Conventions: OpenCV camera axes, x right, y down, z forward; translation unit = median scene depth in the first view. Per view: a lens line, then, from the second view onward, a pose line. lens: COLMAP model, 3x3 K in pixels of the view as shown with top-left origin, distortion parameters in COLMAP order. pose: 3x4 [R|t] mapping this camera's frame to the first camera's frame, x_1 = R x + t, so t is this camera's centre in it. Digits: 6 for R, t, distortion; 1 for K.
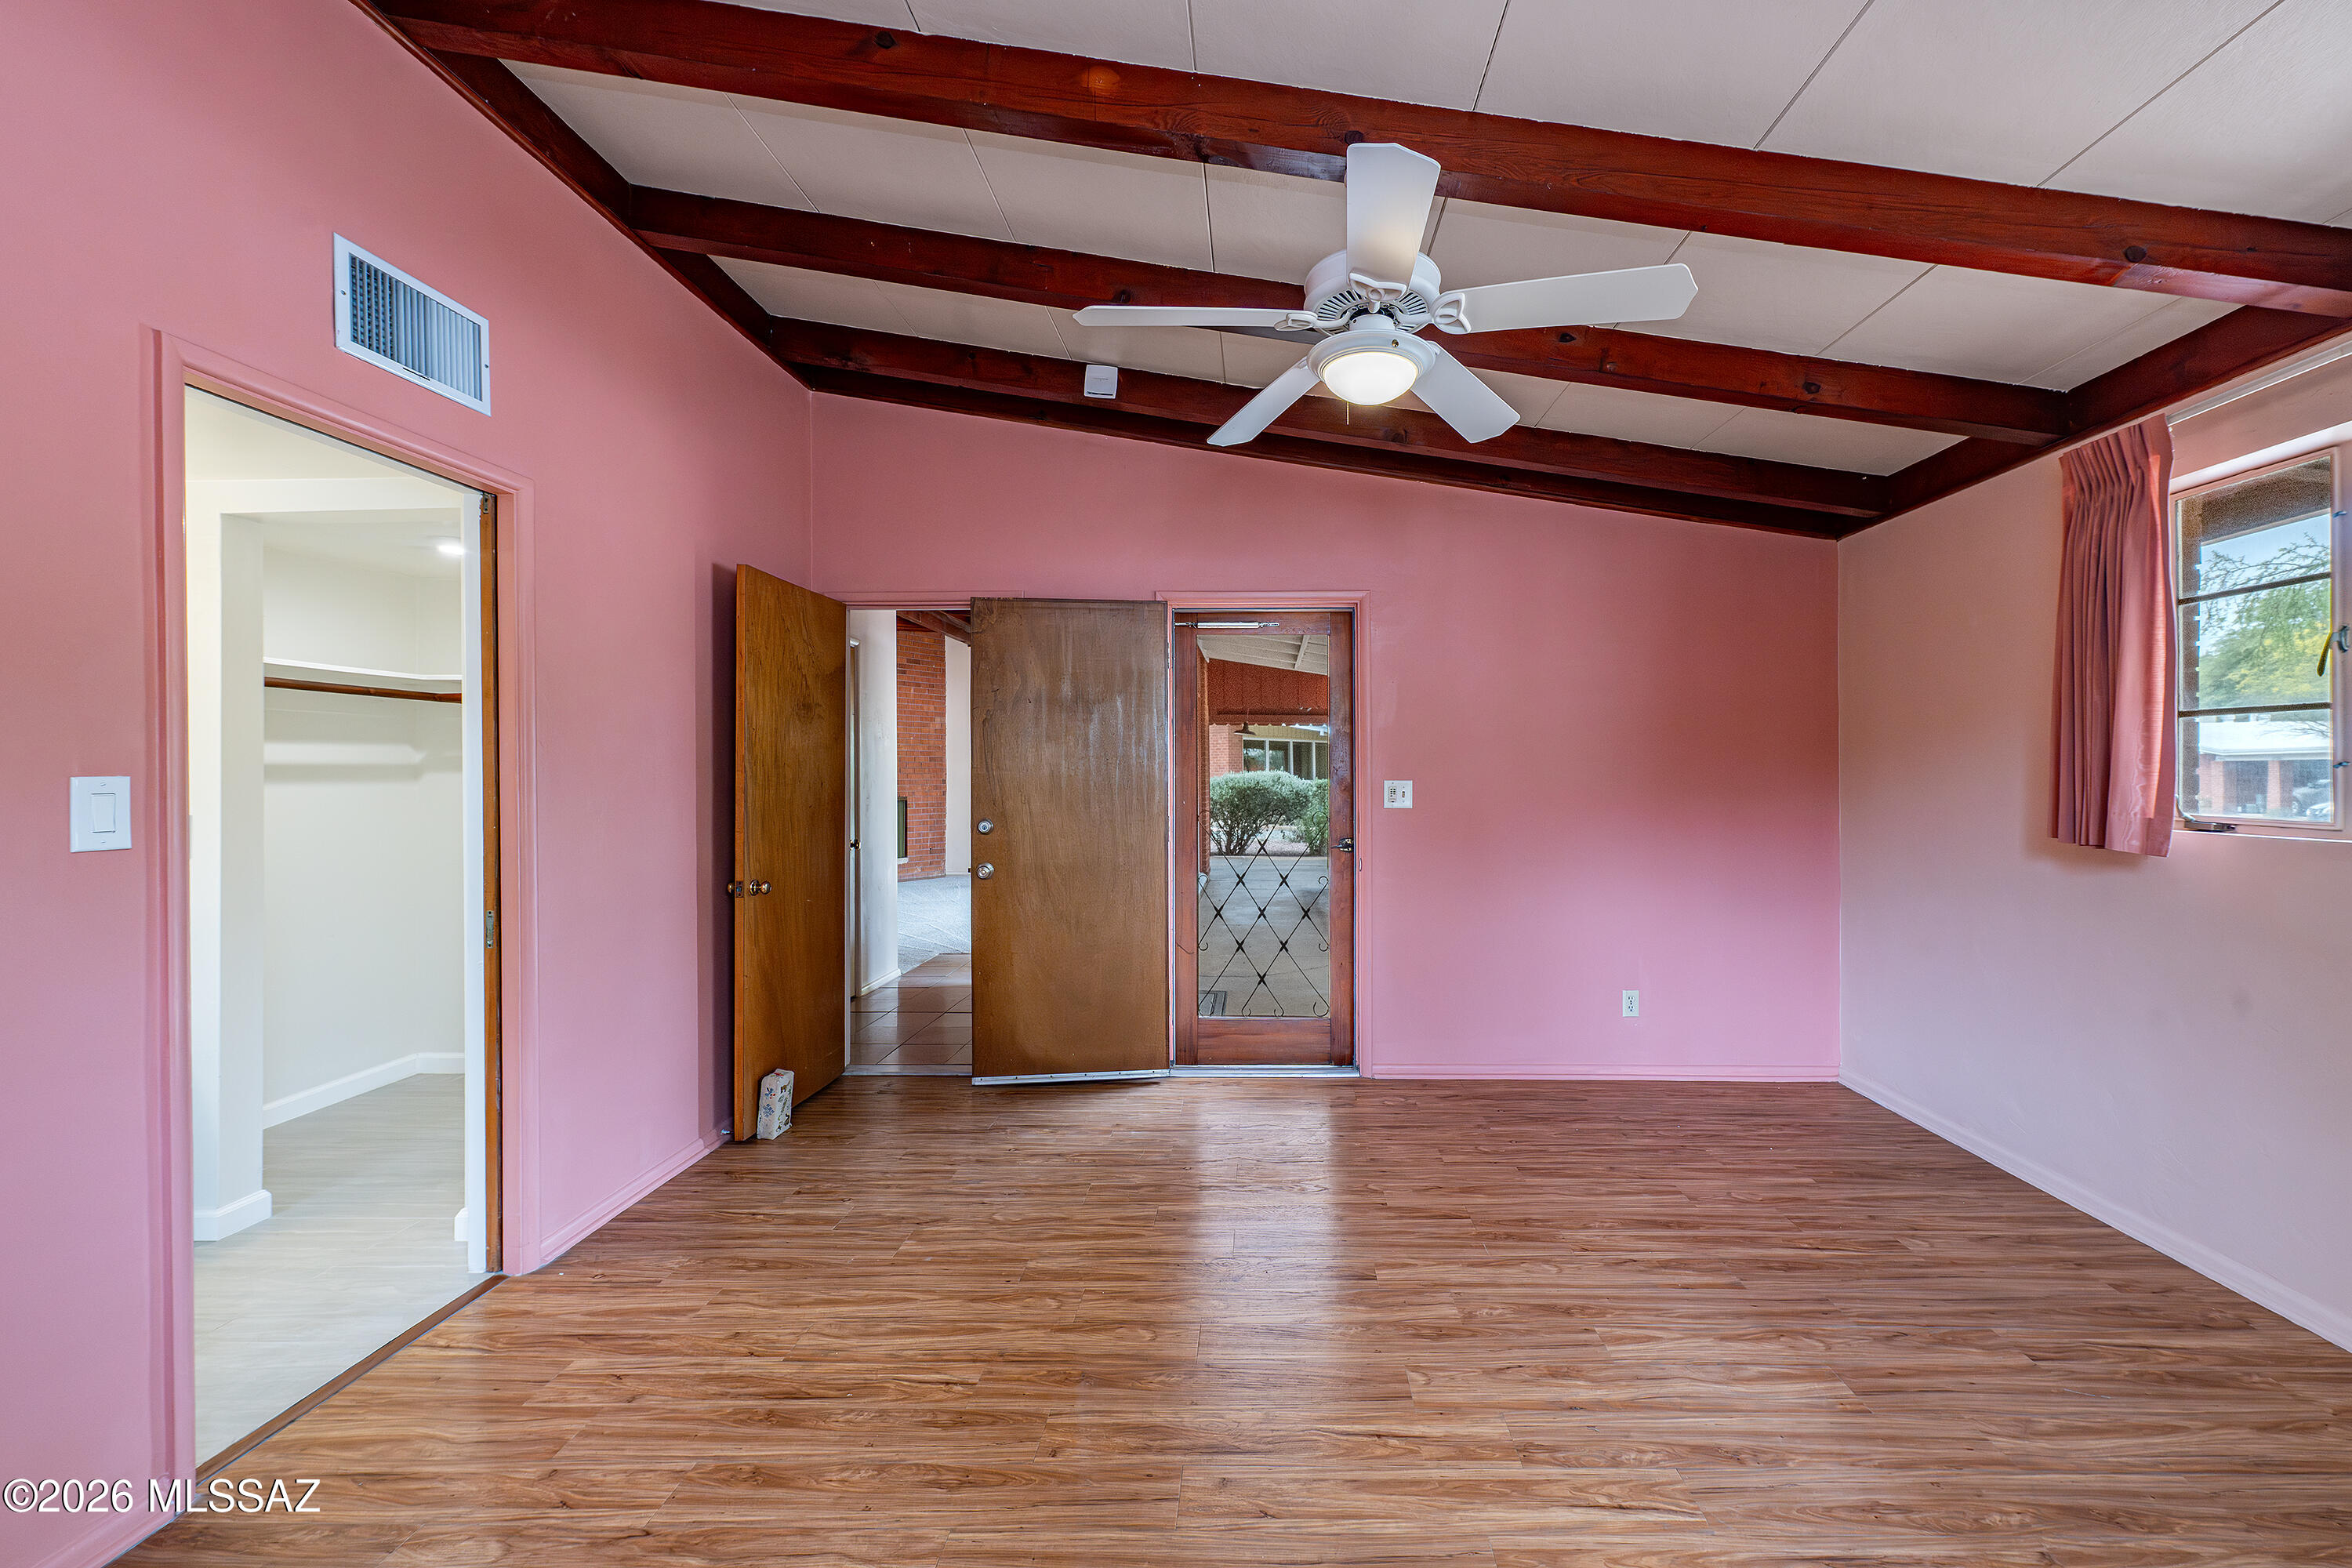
lens RADIAL K [[937.3, 0, 1200.3], [0, 937.3, 775.2], [0, 0, 1]] dist [0.001265, -0.000789]
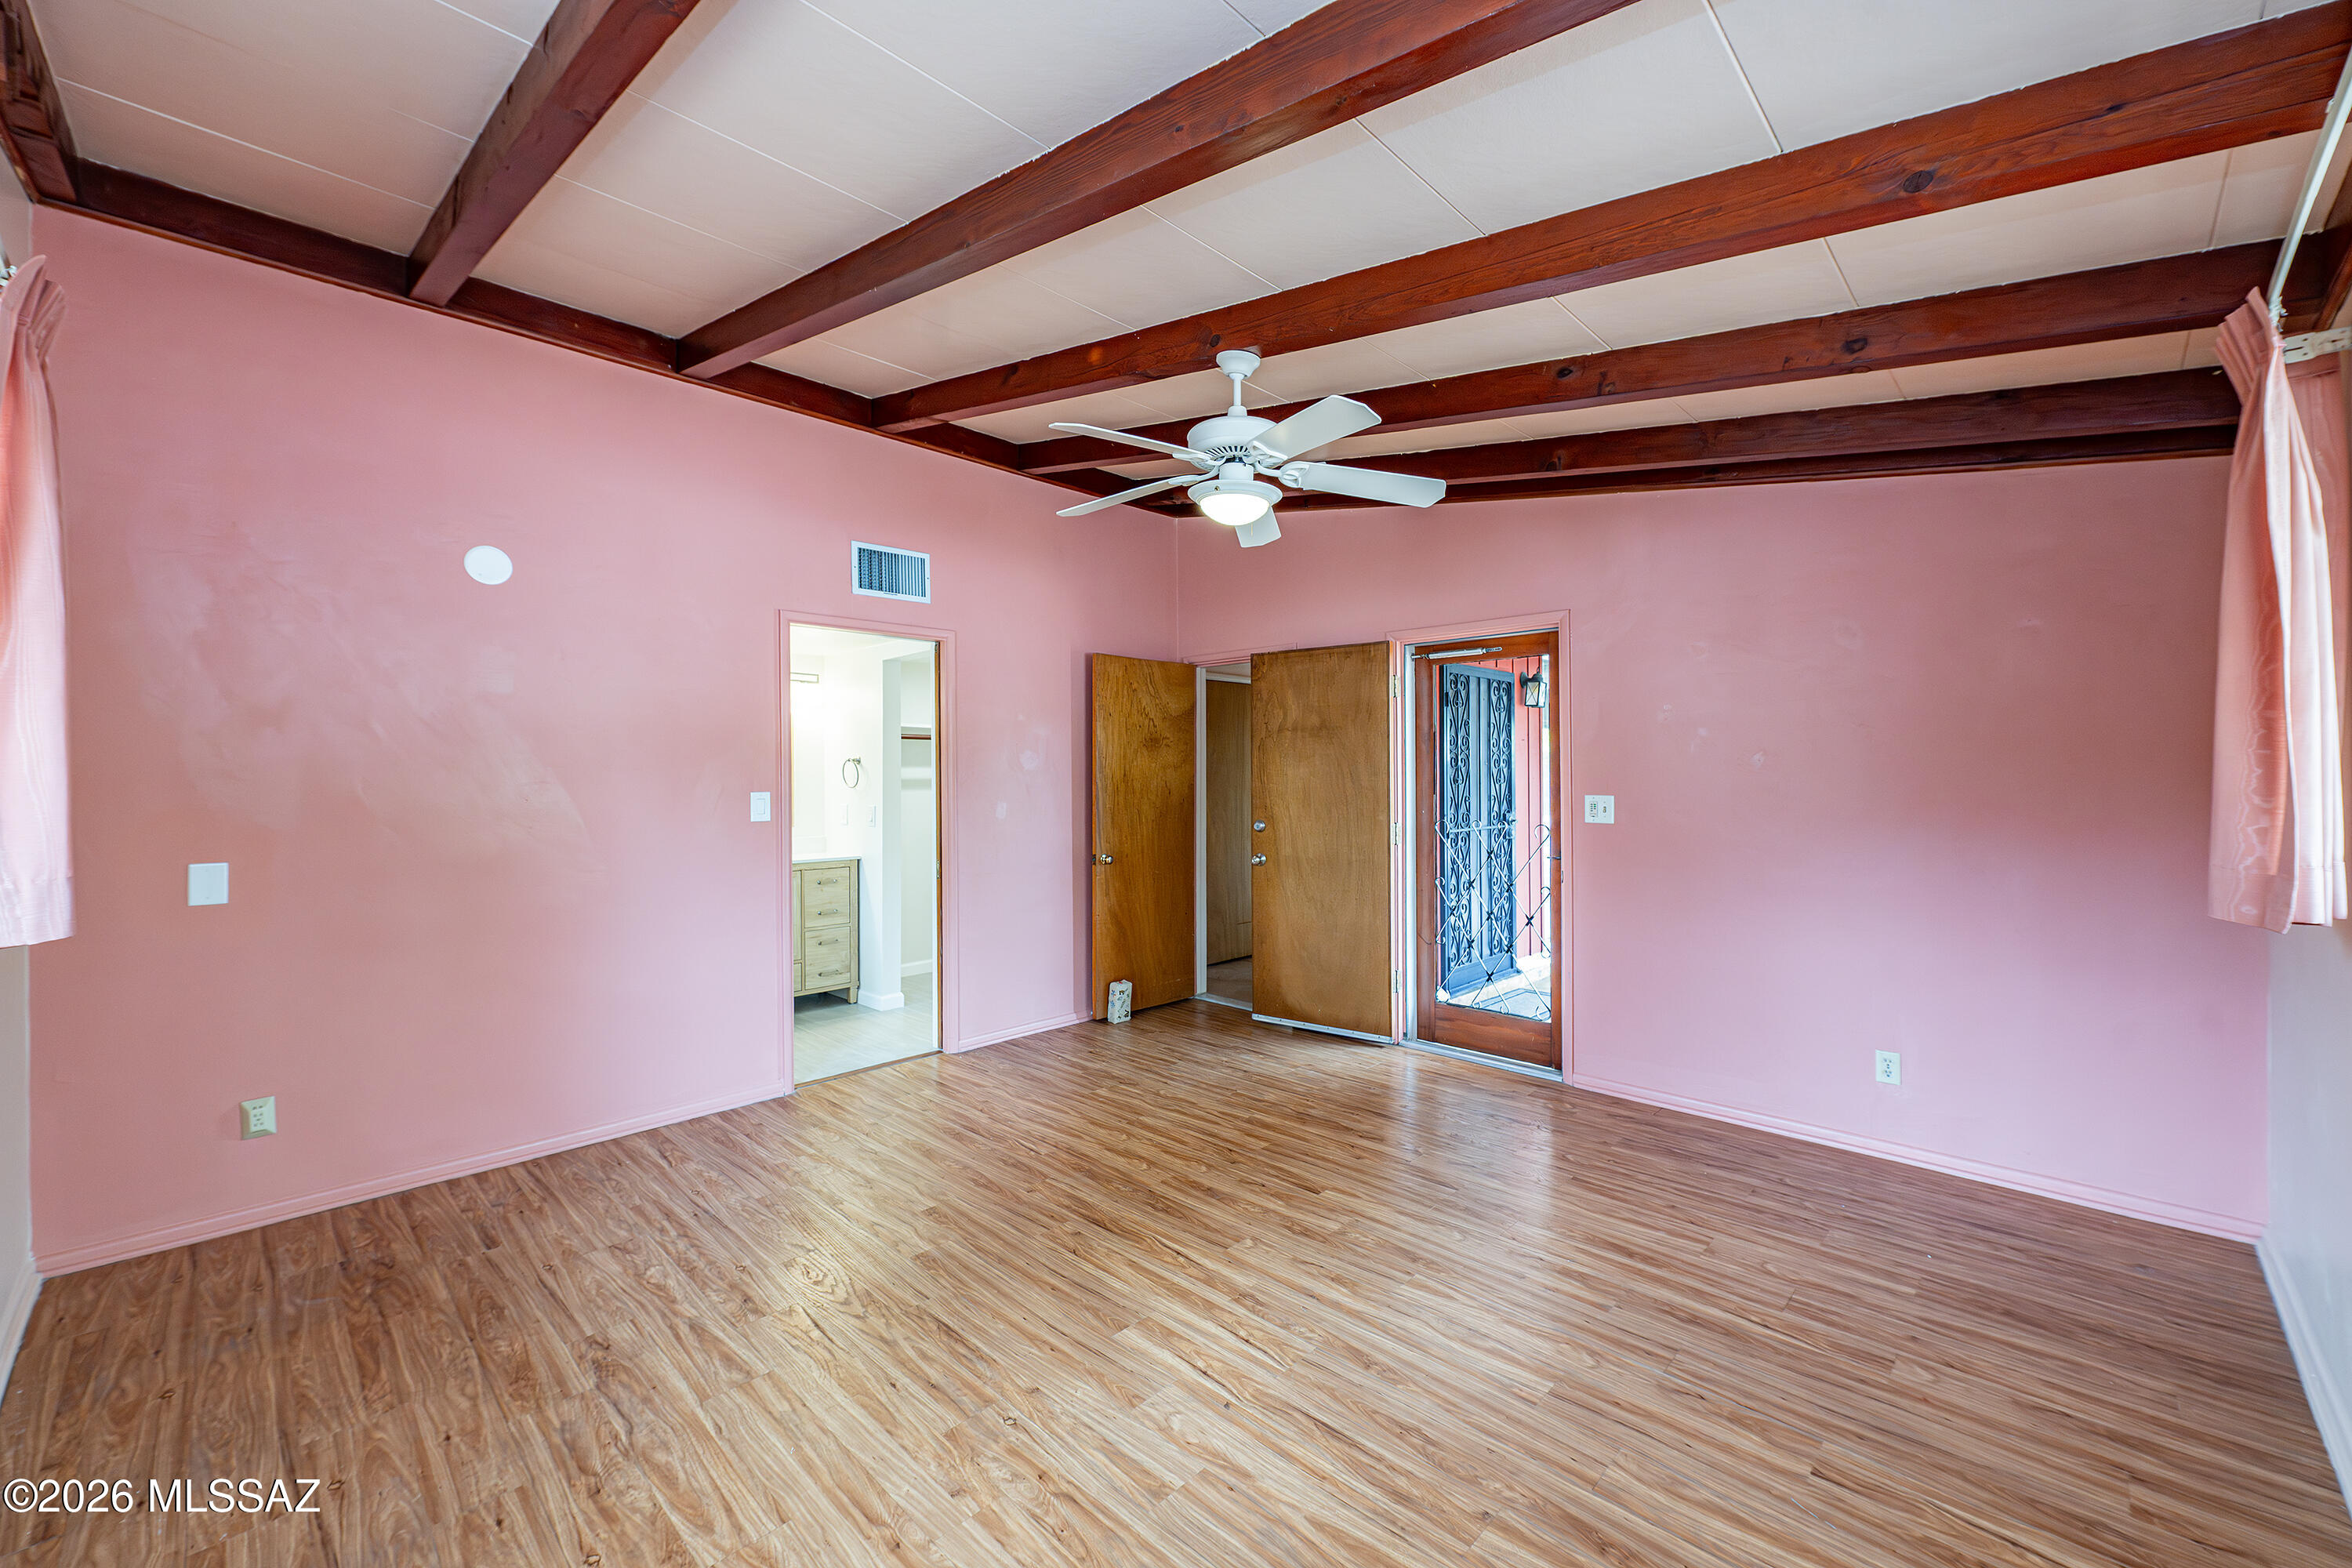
lens RADIAL K [[937.3, 0, 1226.7], [0, 937.3, 775.5], [0, 0, 1]] dist [0.001265, -0.000789]
pose [[0.739080, 0.000635, -0.673618, 0.842376], [0.002127, 0.999992, 0.003276, -0.028422], [0.673615, -0.003854, 0.739073, -0.014731]]
